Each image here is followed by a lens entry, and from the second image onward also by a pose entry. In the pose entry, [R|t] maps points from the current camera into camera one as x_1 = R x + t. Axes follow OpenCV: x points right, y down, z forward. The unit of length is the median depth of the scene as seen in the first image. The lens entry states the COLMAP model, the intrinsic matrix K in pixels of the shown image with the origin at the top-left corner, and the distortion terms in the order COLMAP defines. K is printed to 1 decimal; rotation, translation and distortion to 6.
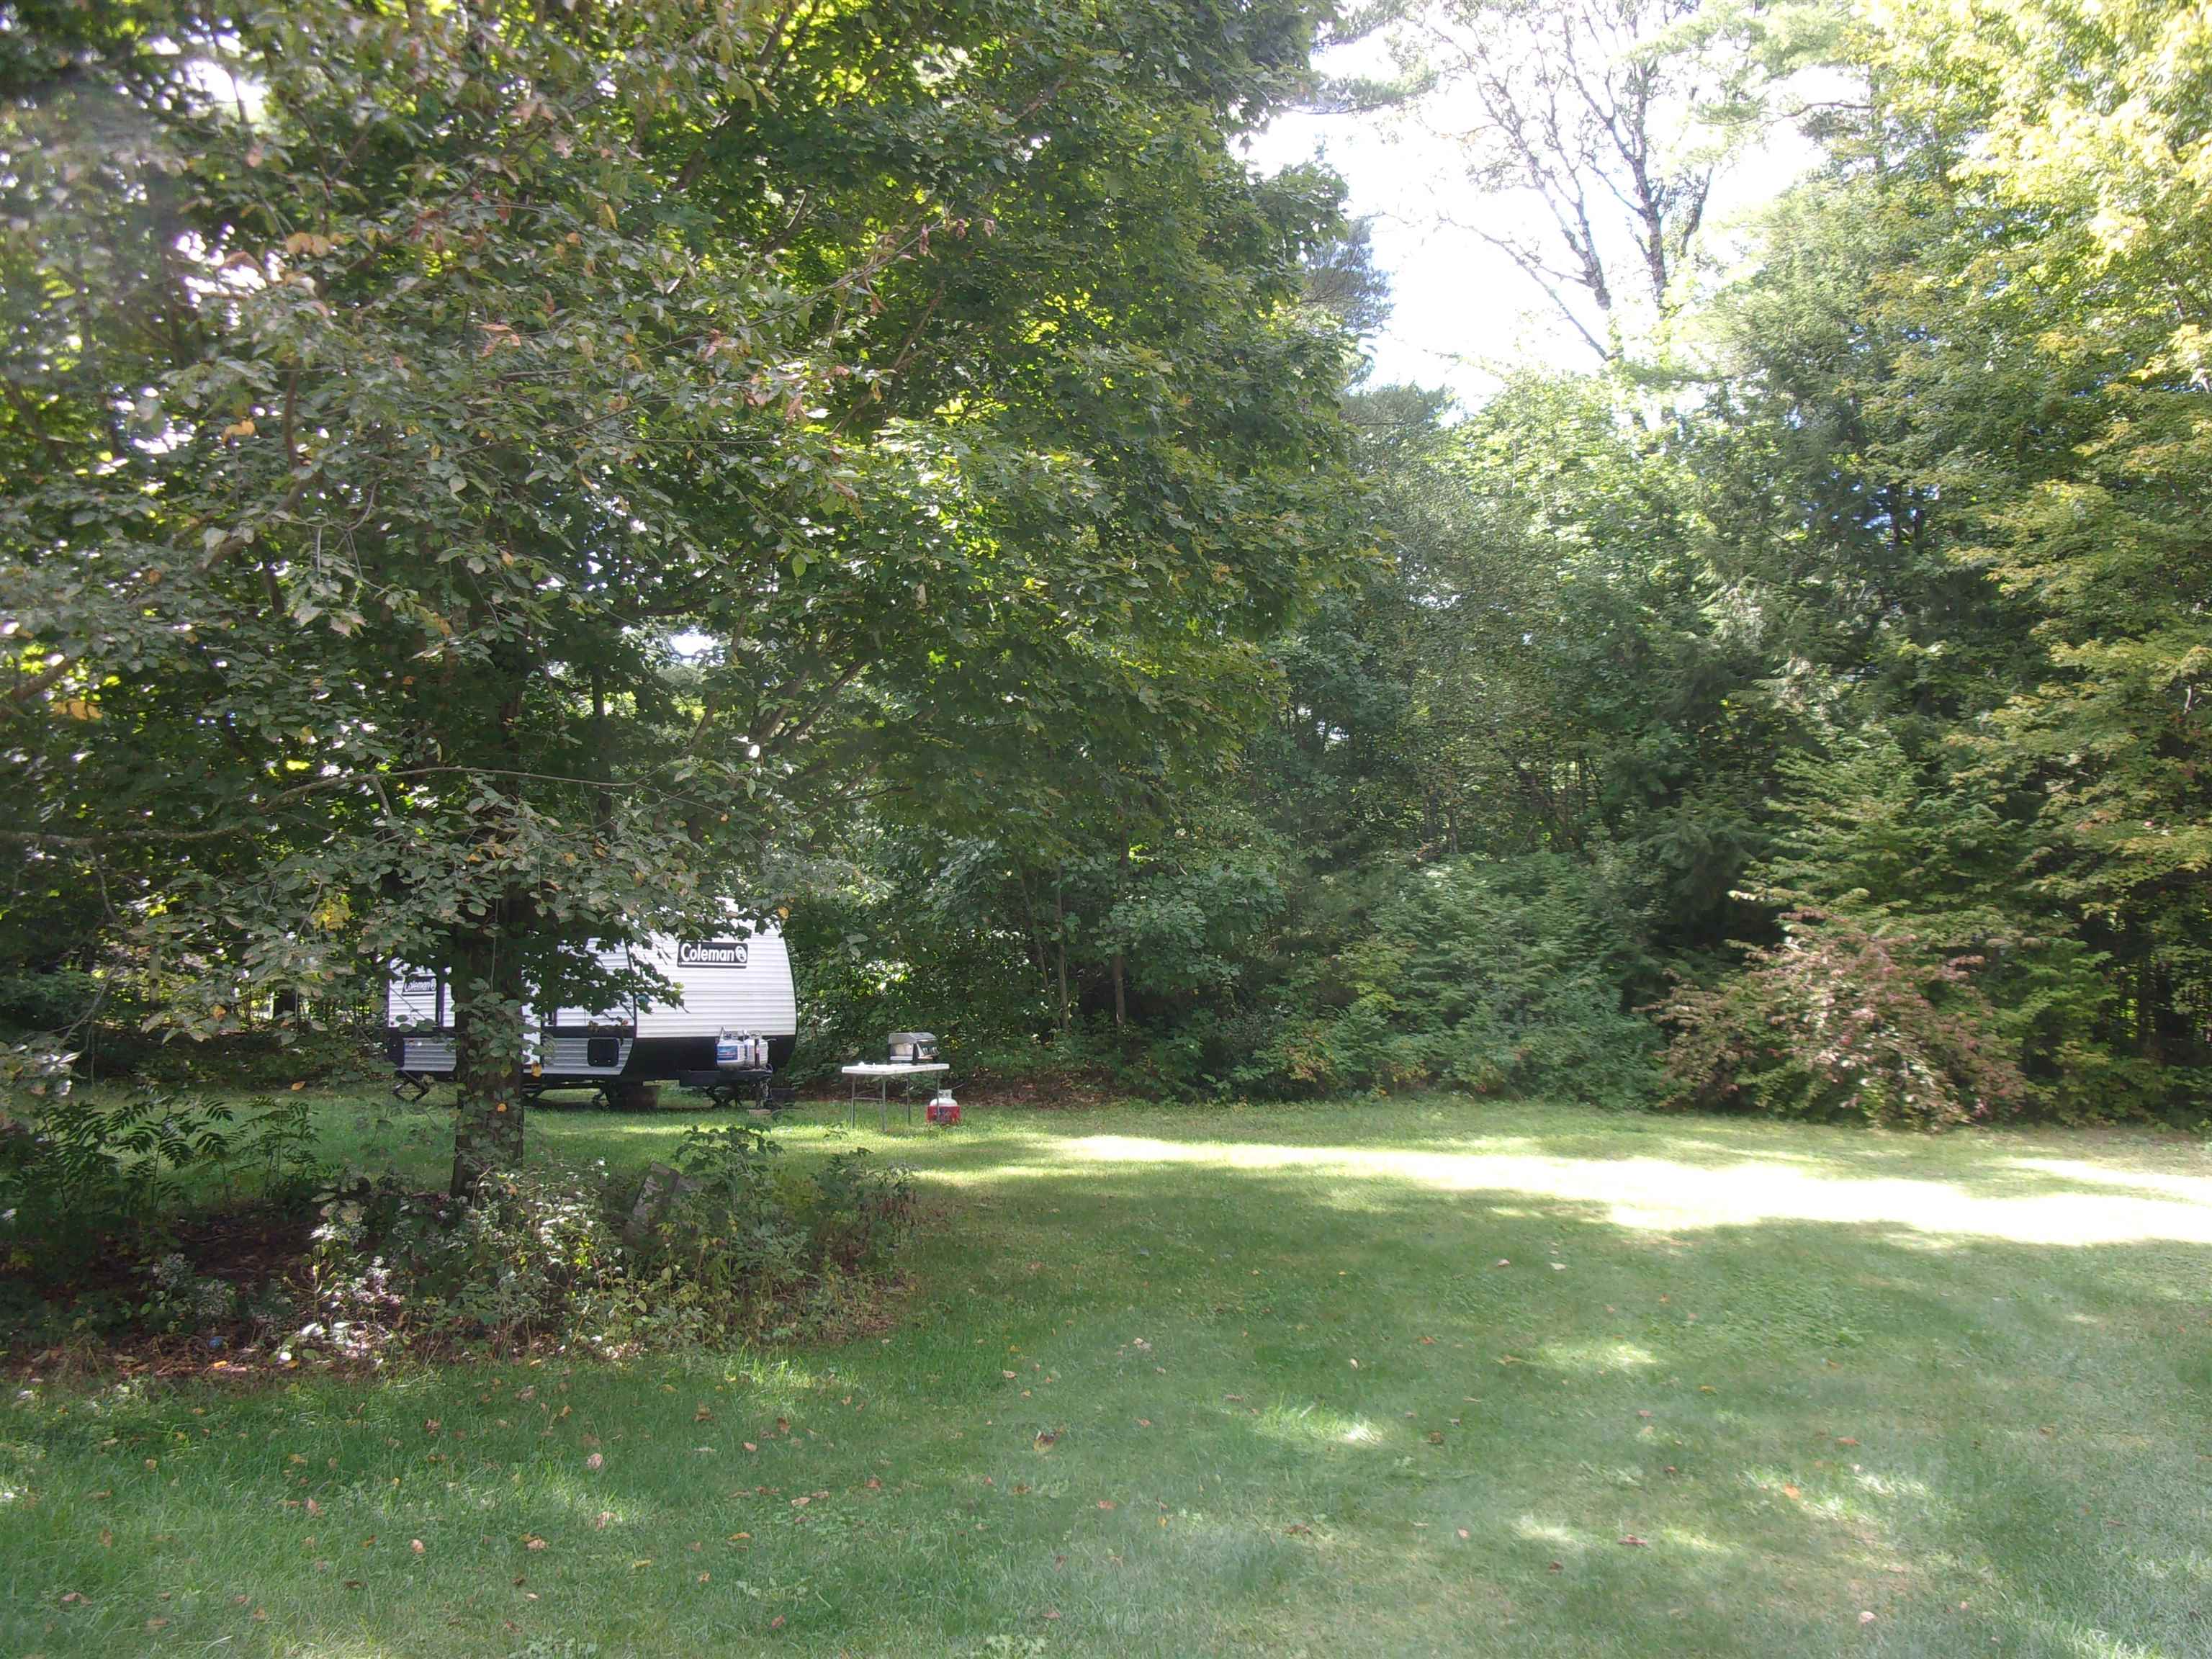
lens RADIAL K [[1793.2, 0, 1107.9], [0, 1793.2, 838.3], [0, 0, 1]] dist [0.005771, -0.045527]
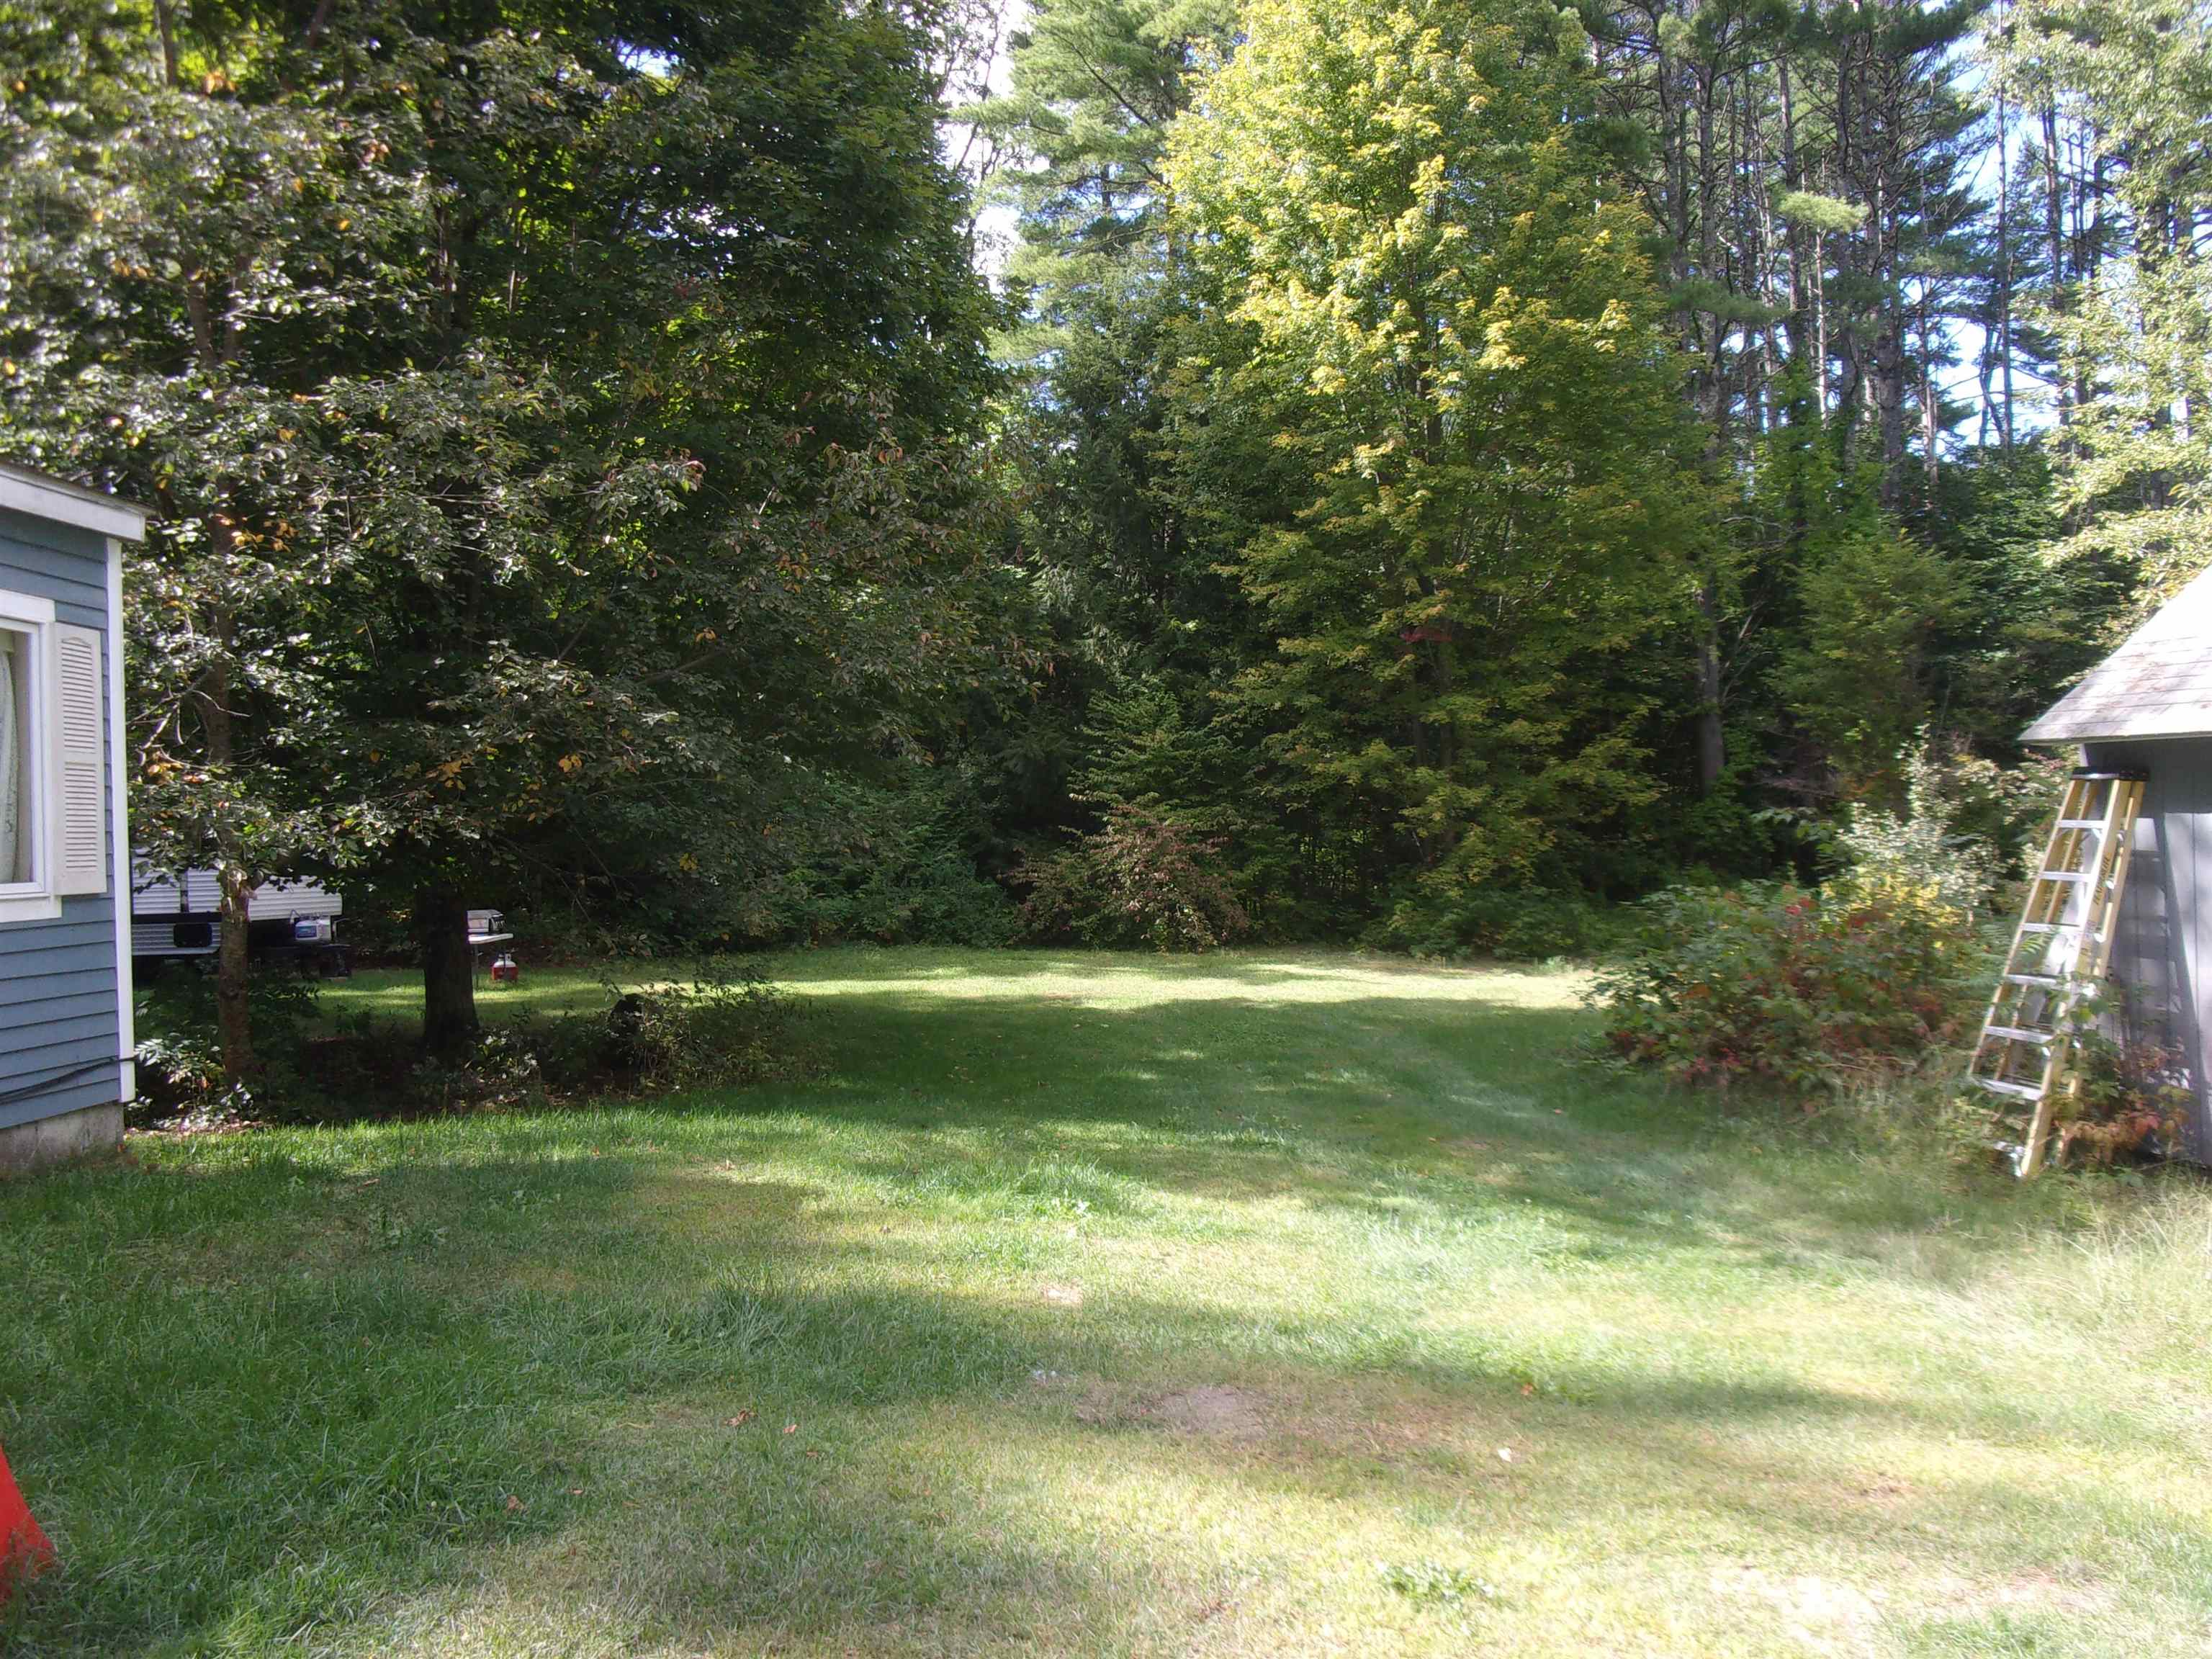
lens RADIAL K [[1785.7, 0, 1106.0], [0, 1785.7, 829.5], [0, 0, 1]] dist [0.003697, -0.040037]
pose [[0.889693, -0.012333, 0.456393, -0.288651], [-0.021015, 0.997469, 0.067921, -0.040275], [-0.456076, -0.070020, 0.887182, -0.293230]]
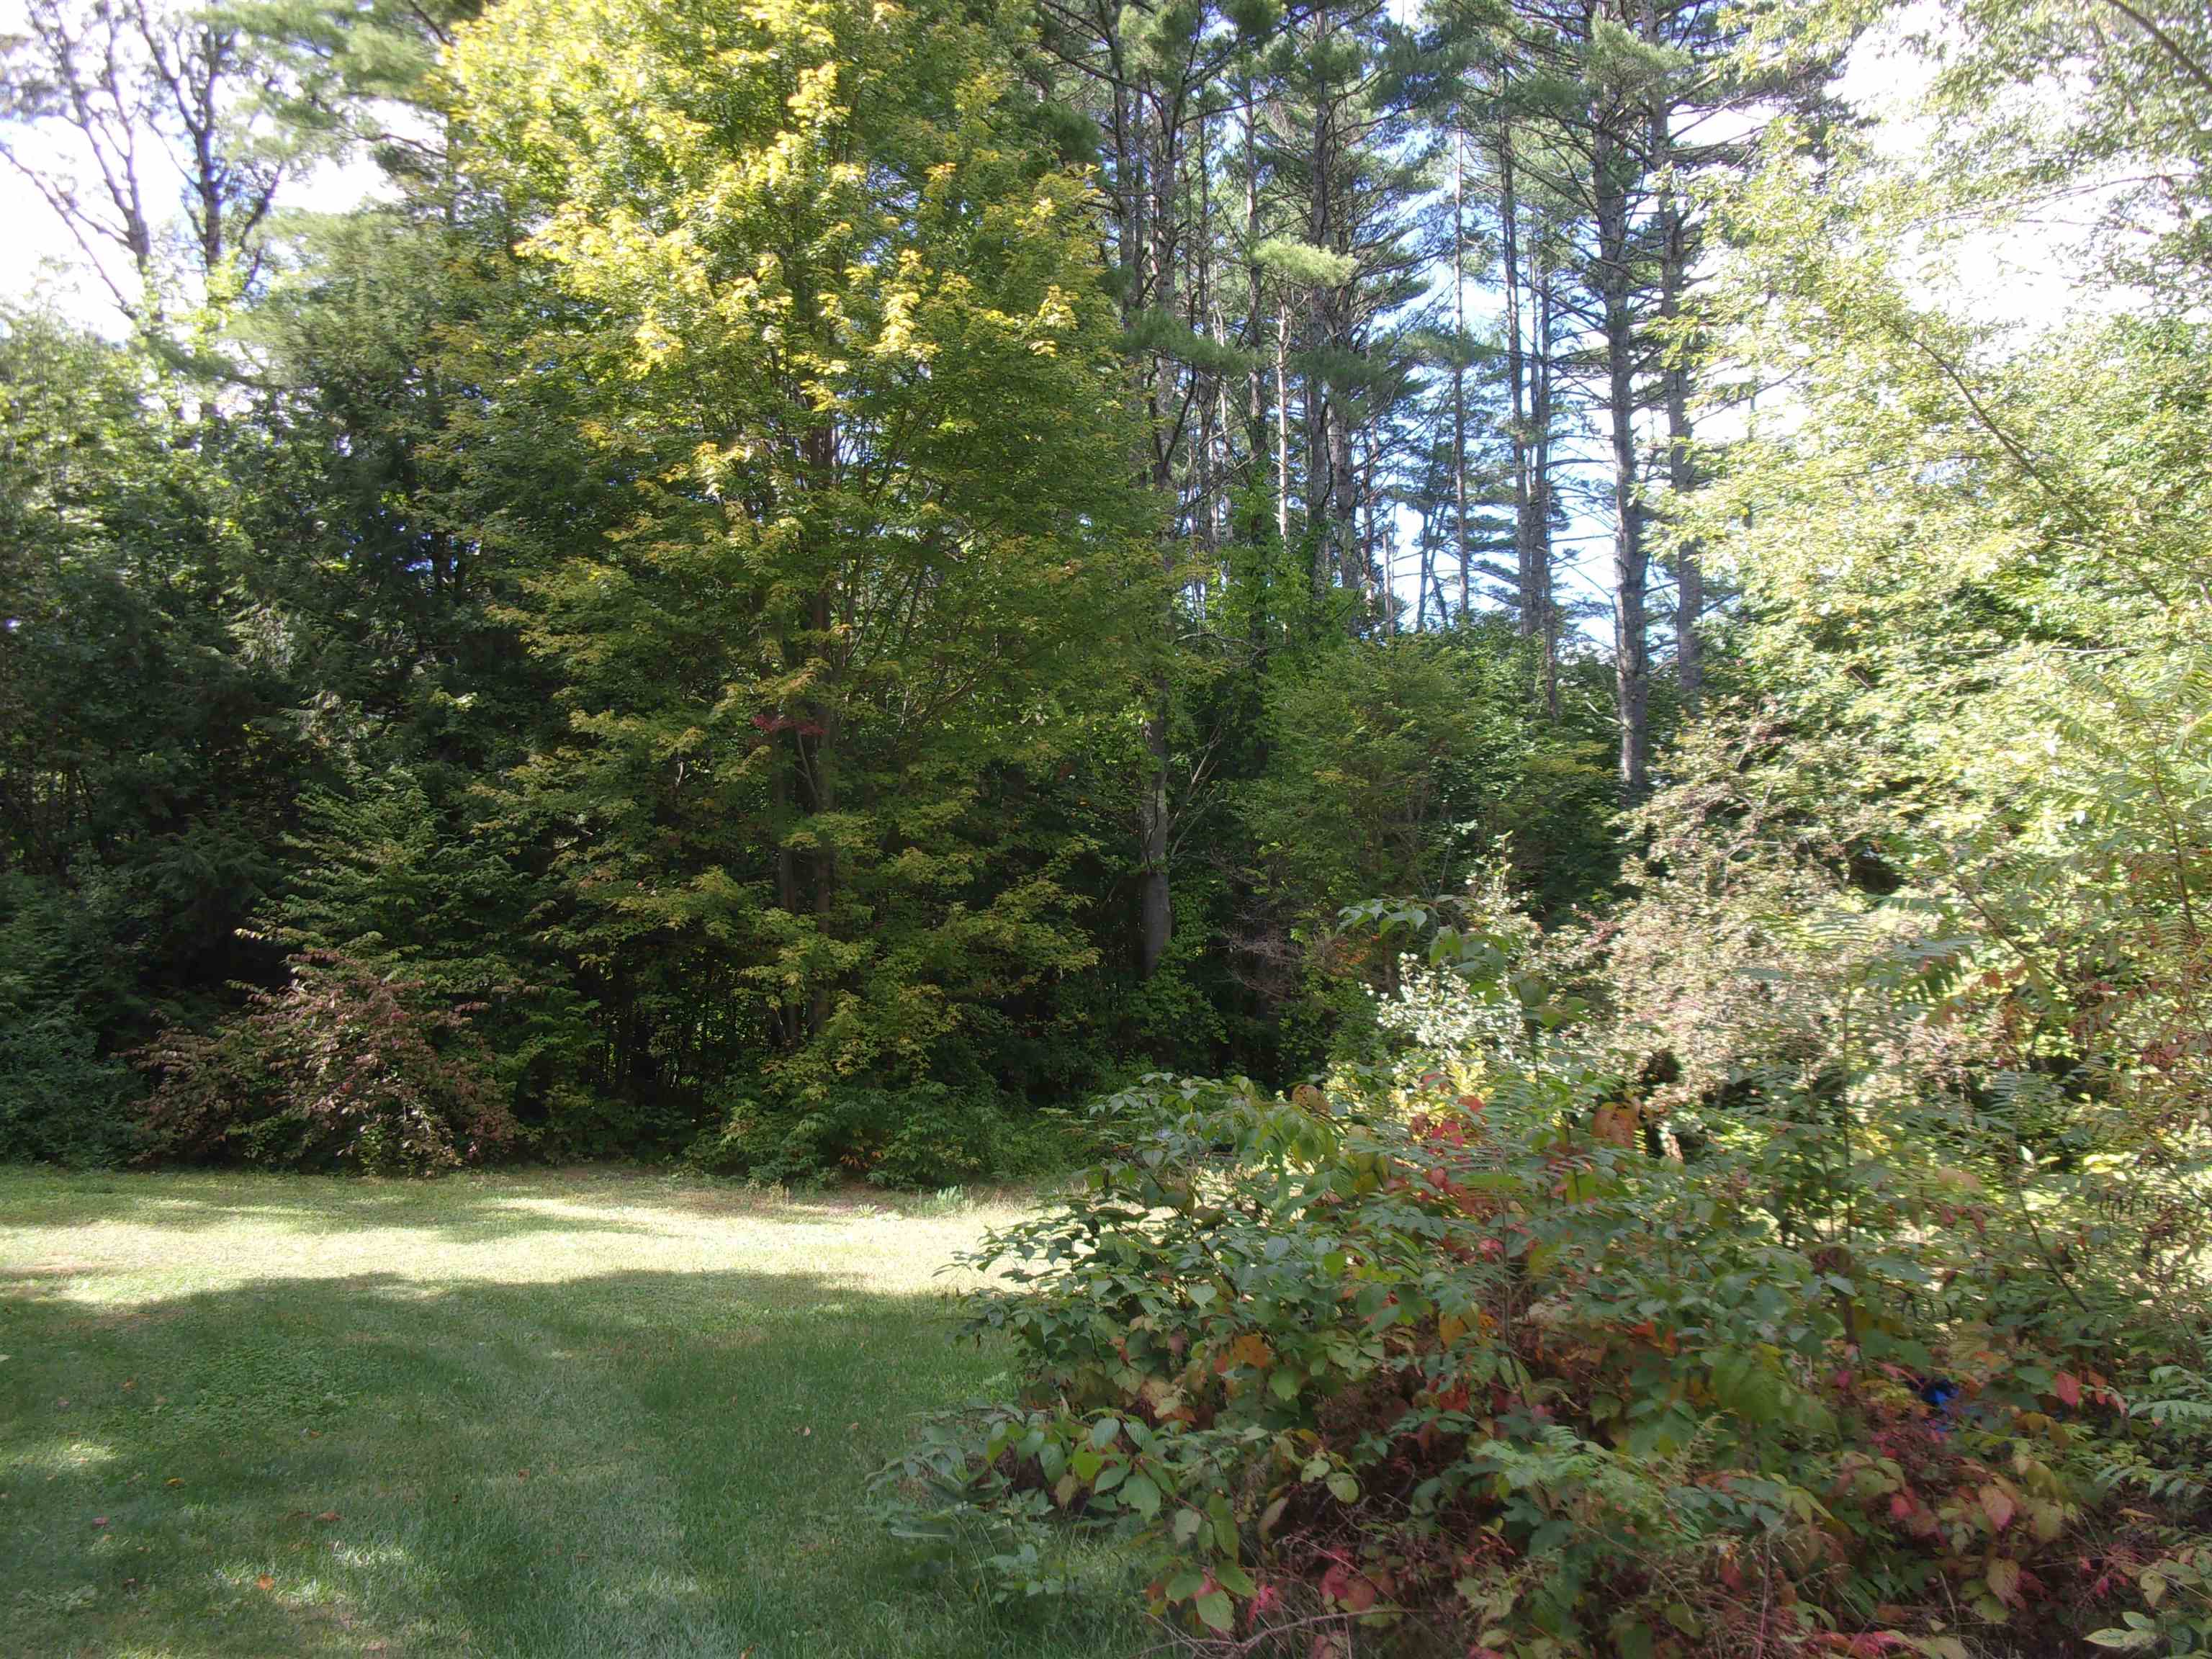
lens RADIAL K [[1818.5, 0, 1078.7], [0, 1818.5, 834.8], [0, 0, 1]] dist [0.031591, -0.061399]
pose [[0.717840, 0.078971, 0.691715, -0.000522], [-0.063343, 0.996833, -0.048070, -0.001416], [-0.693321, -0.009308, 0.720569, 0.007906]]
